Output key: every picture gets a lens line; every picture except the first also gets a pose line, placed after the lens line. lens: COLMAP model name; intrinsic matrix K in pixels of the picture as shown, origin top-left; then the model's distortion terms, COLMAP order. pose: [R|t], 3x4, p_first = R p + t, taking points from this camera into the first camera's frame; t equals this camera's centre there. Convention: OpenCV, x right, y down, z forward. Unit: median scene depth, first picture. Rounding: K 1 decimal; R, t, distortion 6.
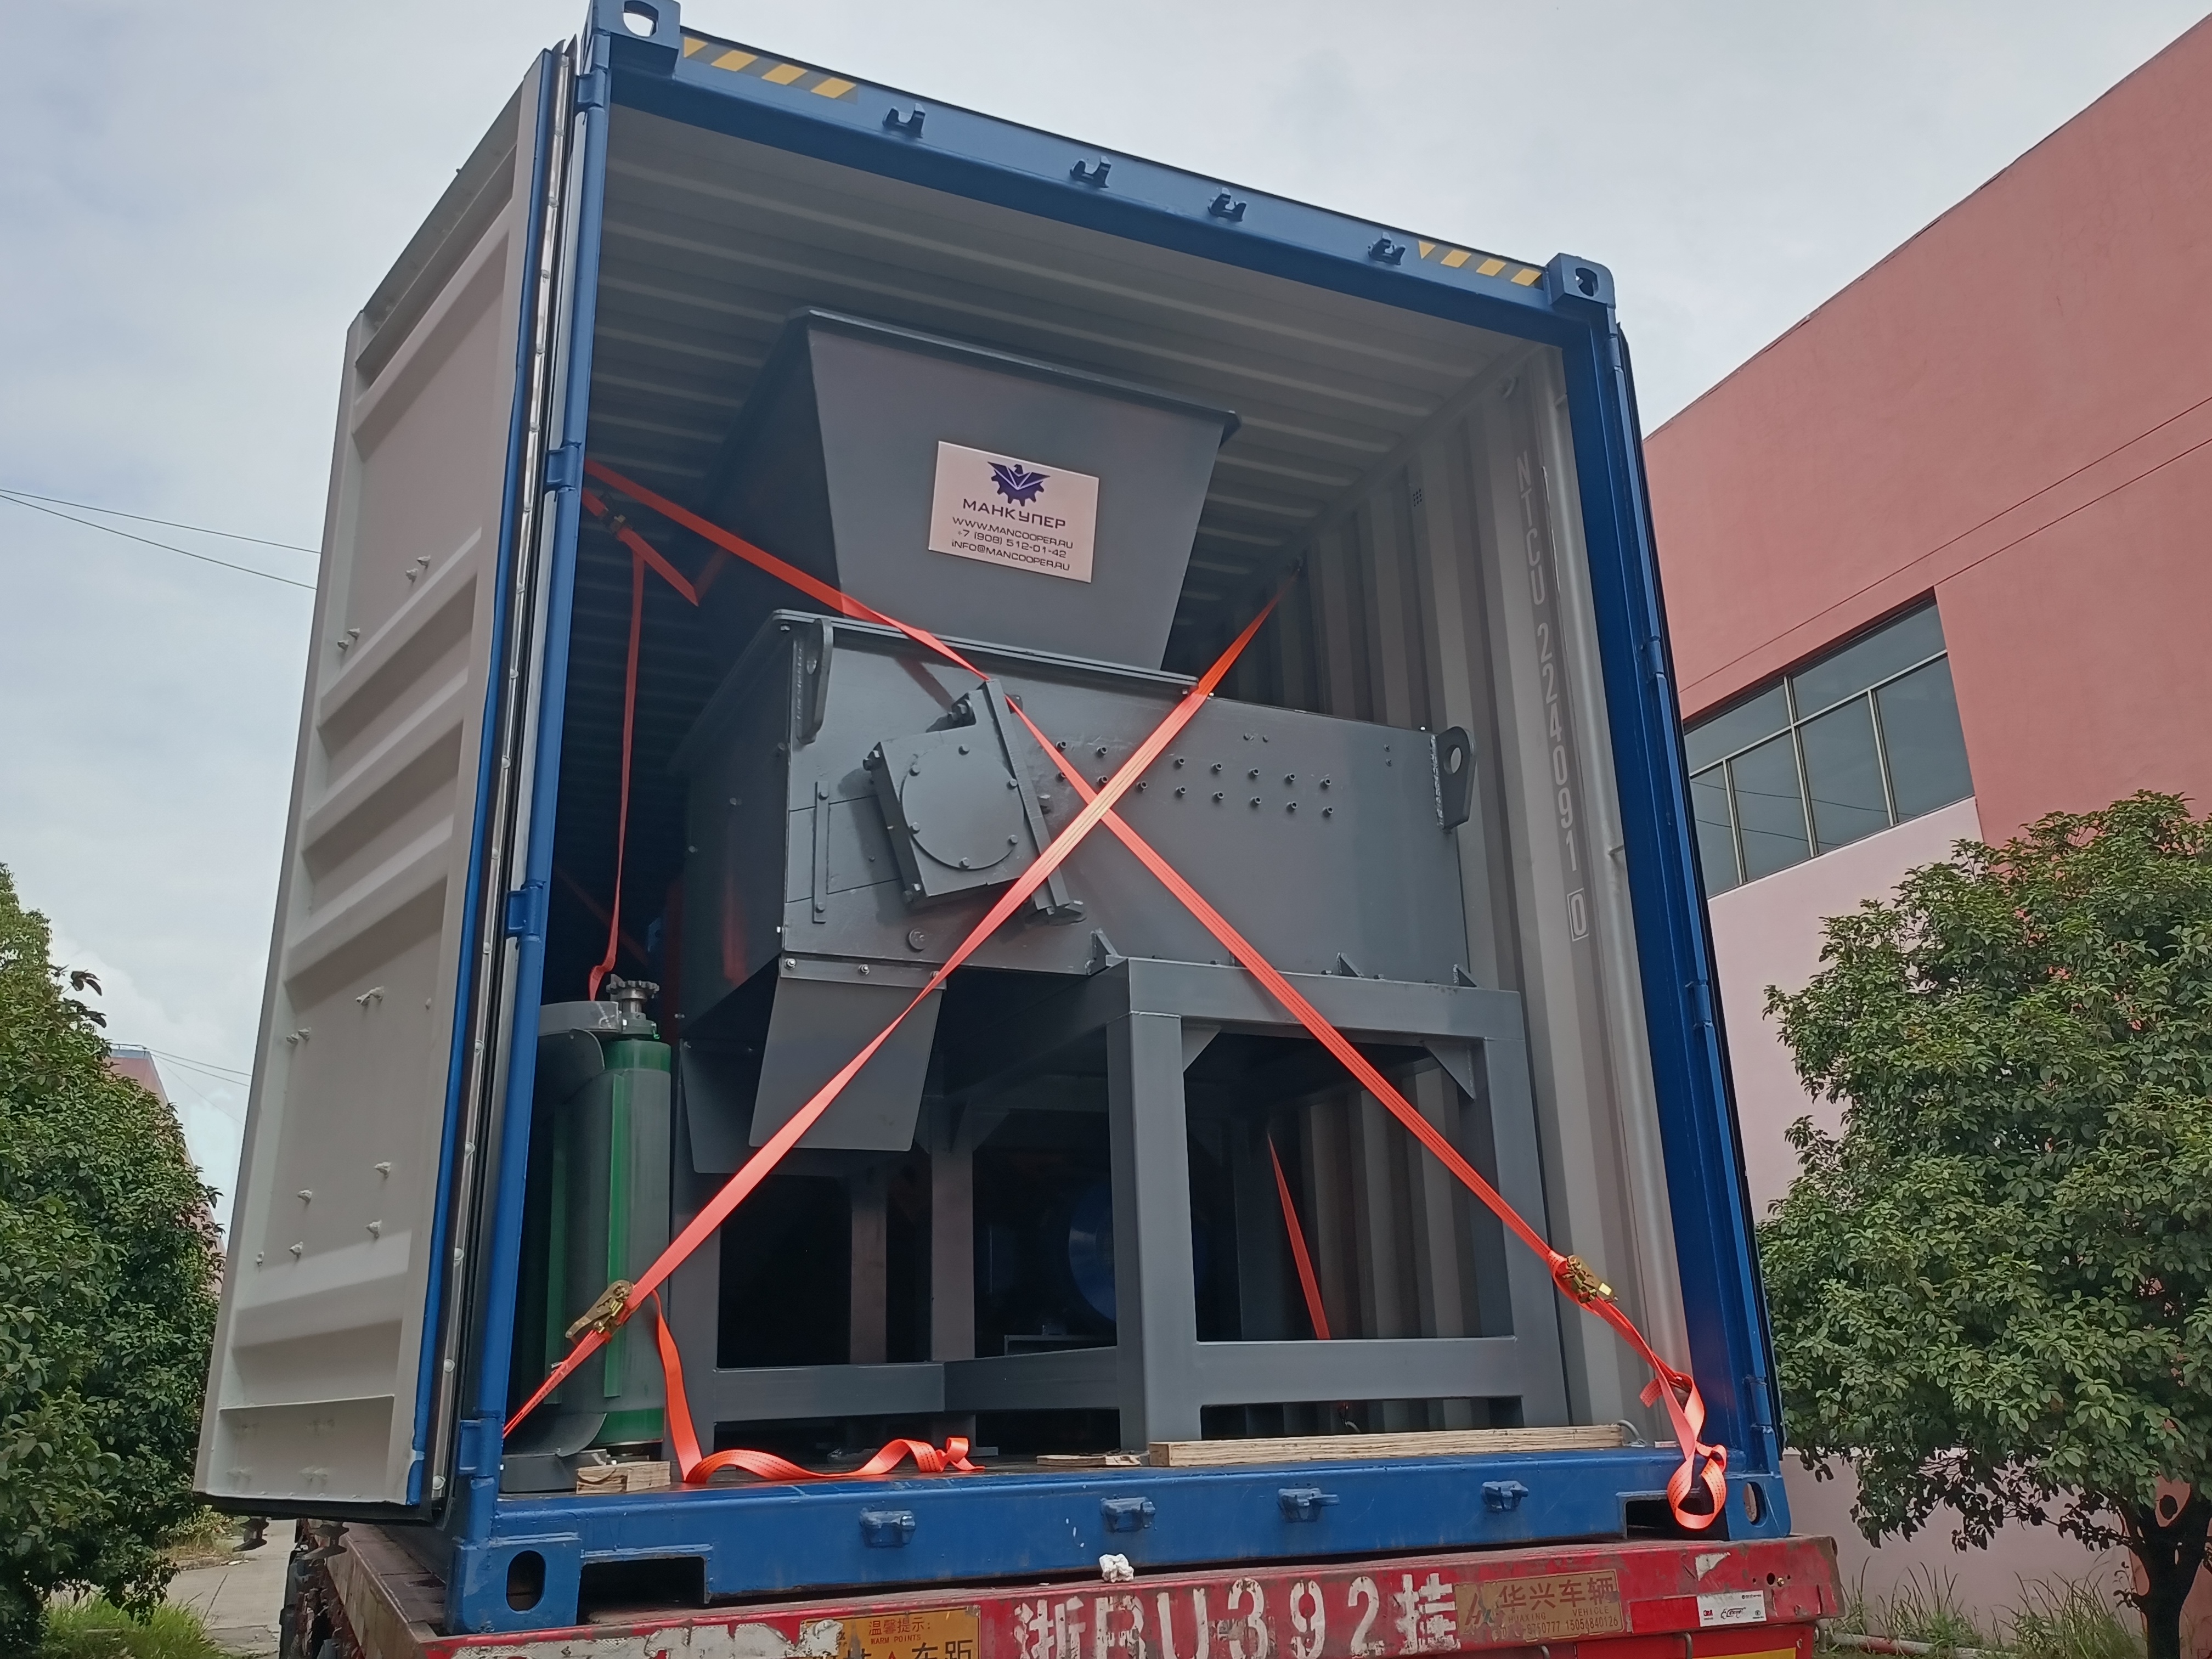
lens RADIAL K [[1714.7, 0, 1093.9], [0, 1714.7, 827.7], [0, 0, 1]] dist [0.010032, 0.081719]
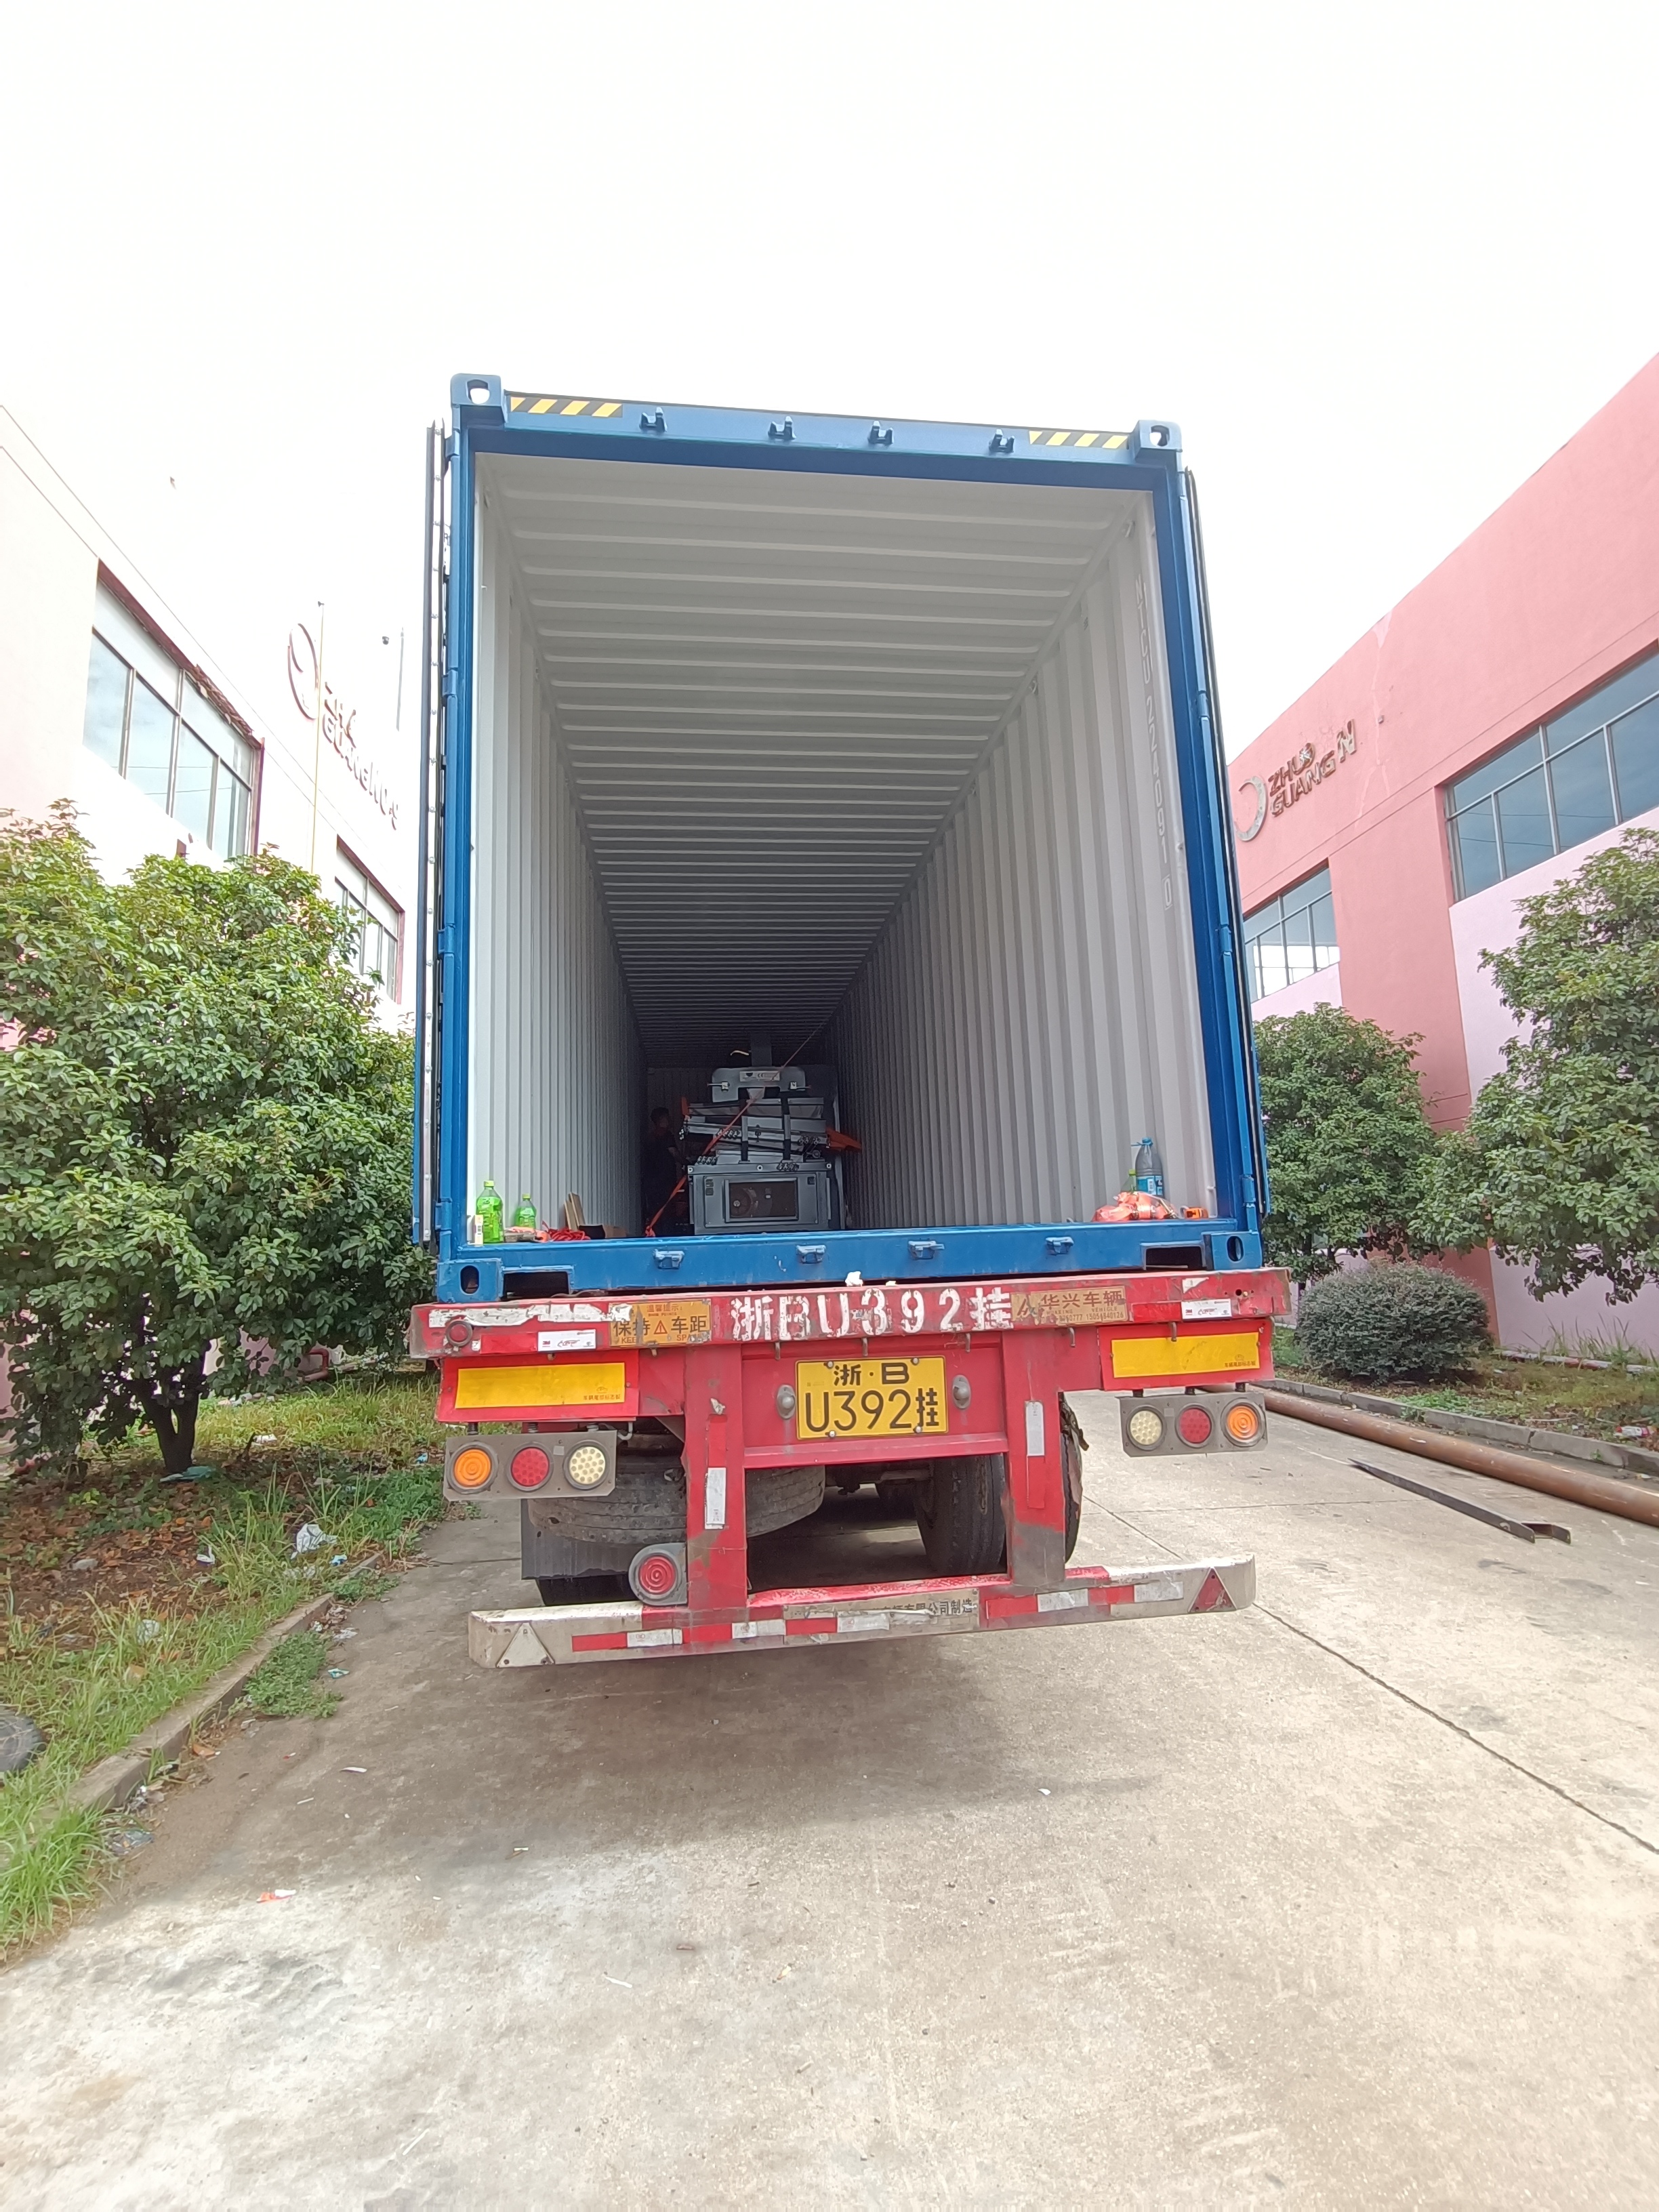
lens RADIAL K [[1022.9, 0, 827.8], [0, 1022.9, 1115.0], [0, 0, 1]] dist [0.001185, 0.000366]
pose [[0.959828, -0.049532, -0.276182, 0.324324], [0.101198, 0.979158, 0.176091, 0.072684], [0.261703, -0.196966, 0.944836, 0.040713]]
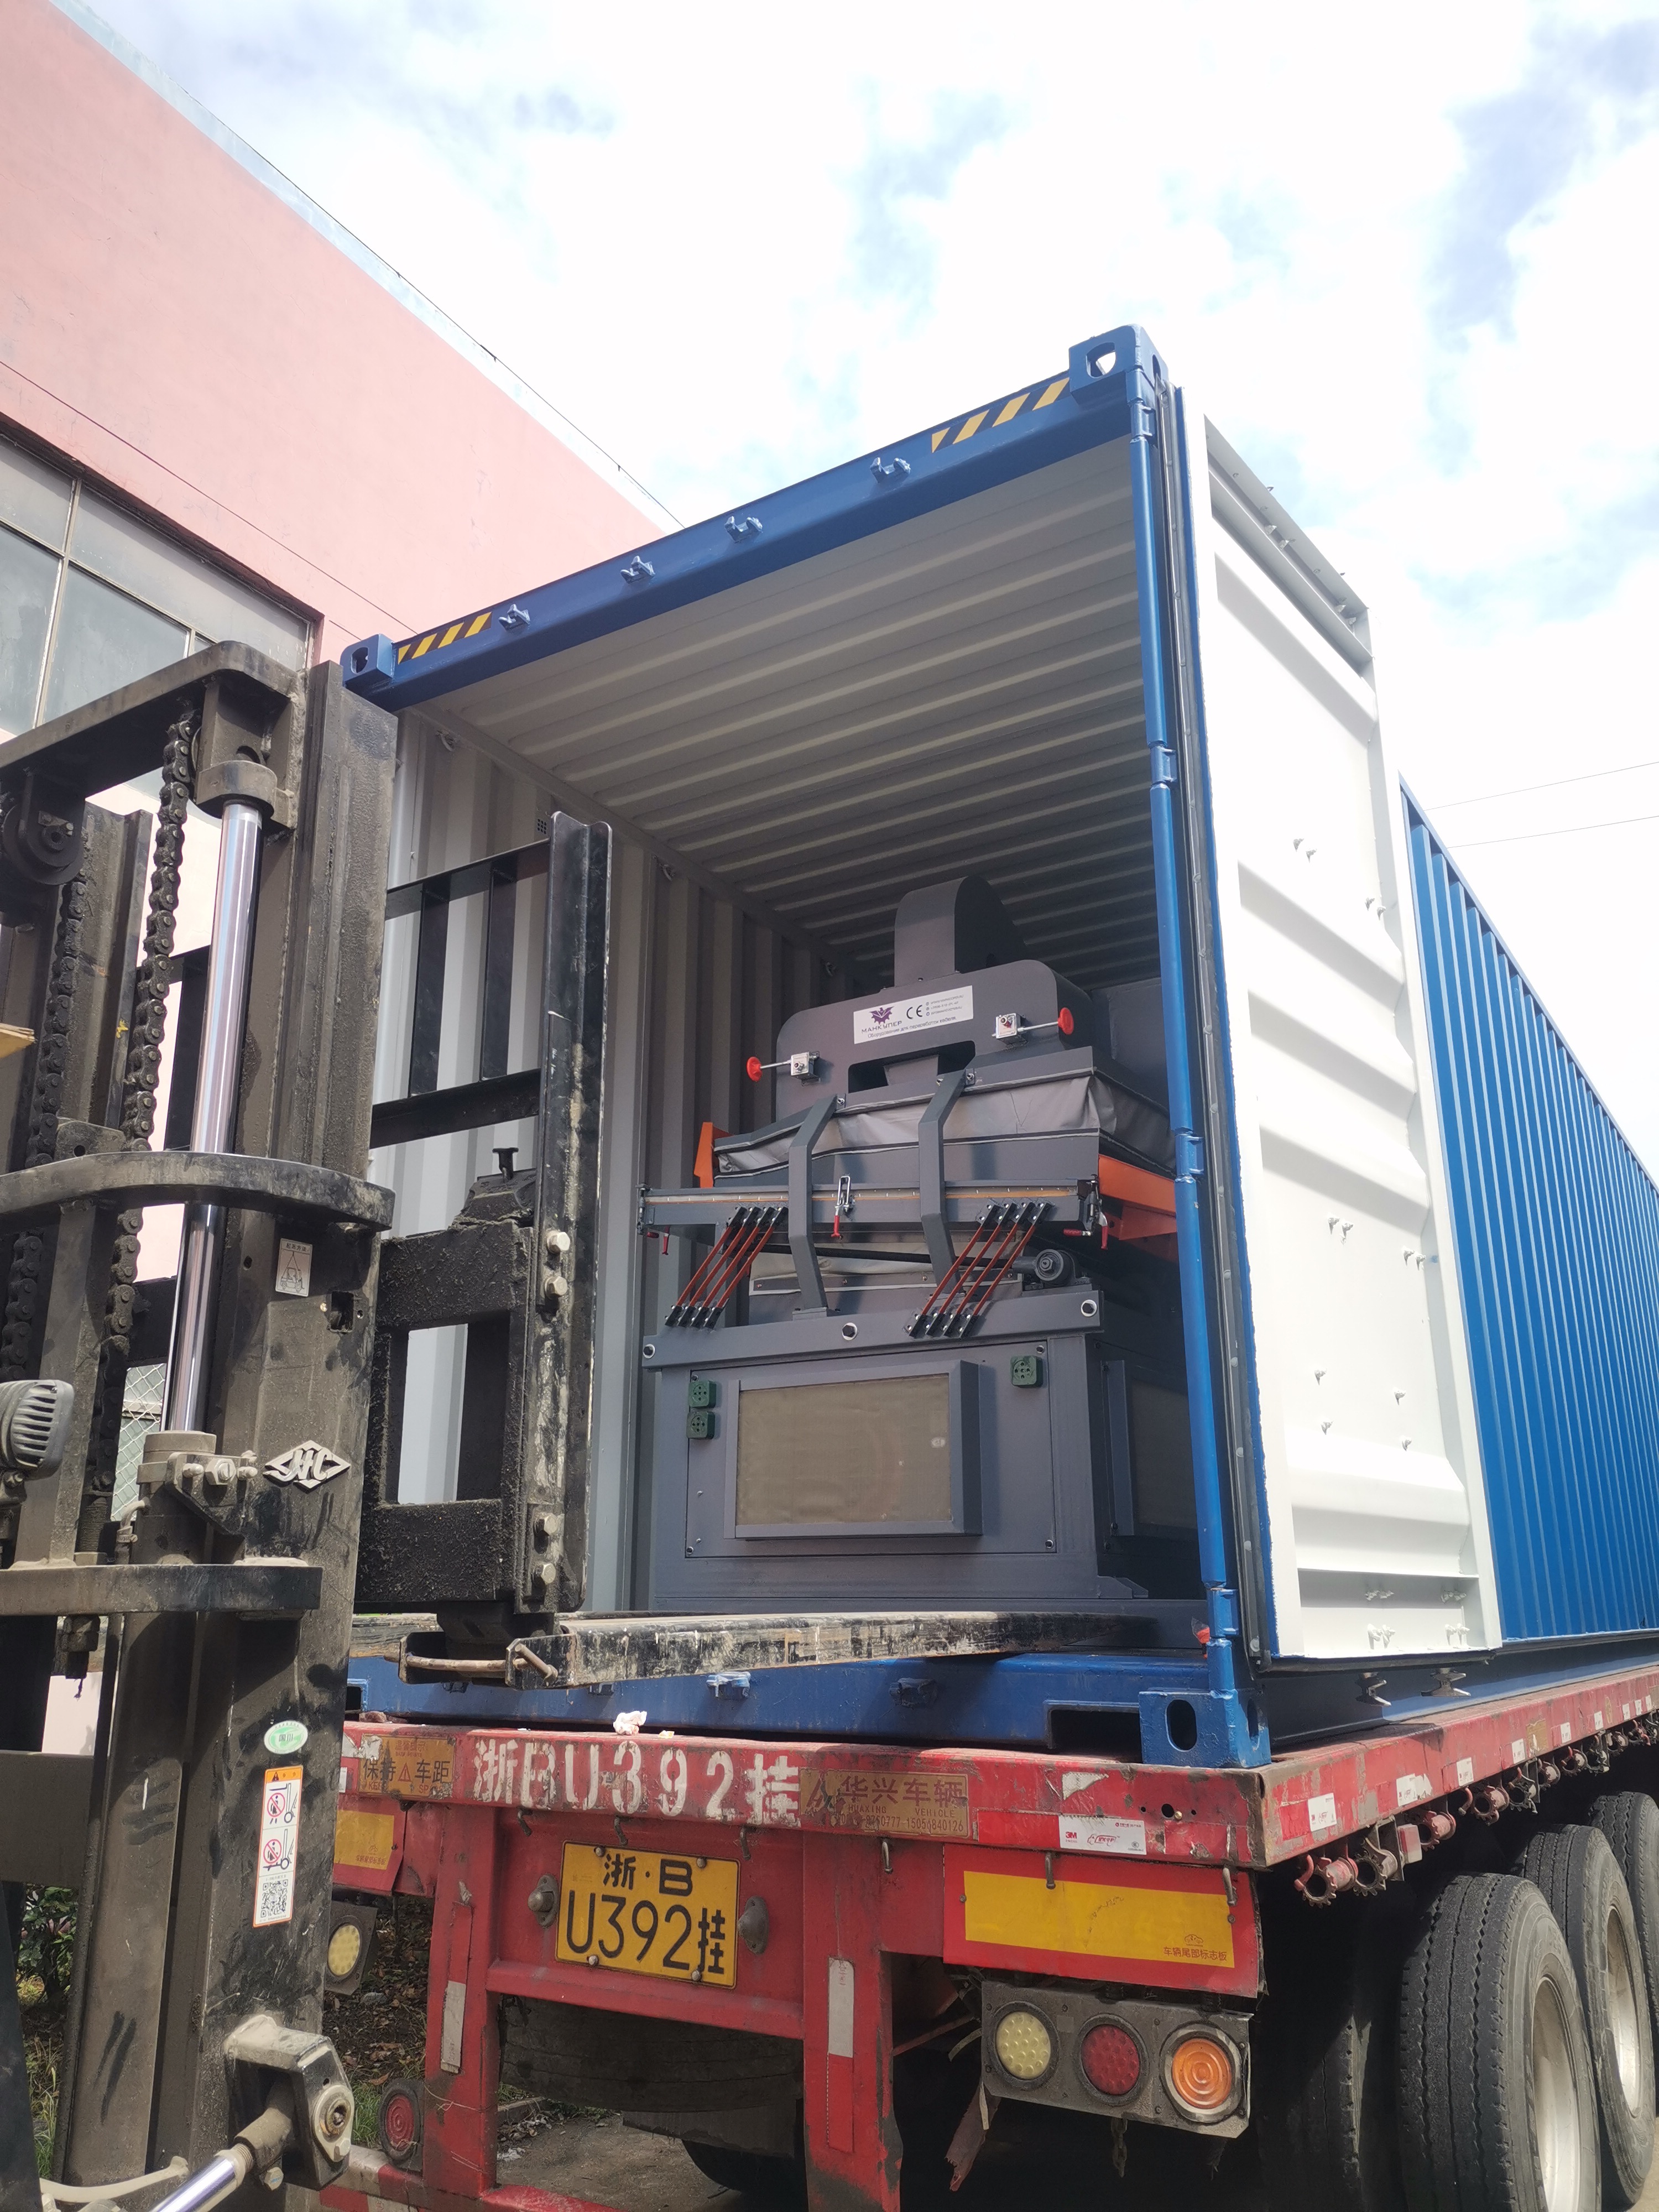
lens RADIAL K [[1644.8, 0, 829.5], [0, 1644.8, 1106.0], [0, 0, 1]] dist [0.125914, -0.118061]
pose [[0.571186, -0.208351, -0.793938, 1.152501], [0.241166, 0.967156, -0.080305, 0.124188], [0.784593, -0.145602, 0.602673, 0.442449]]
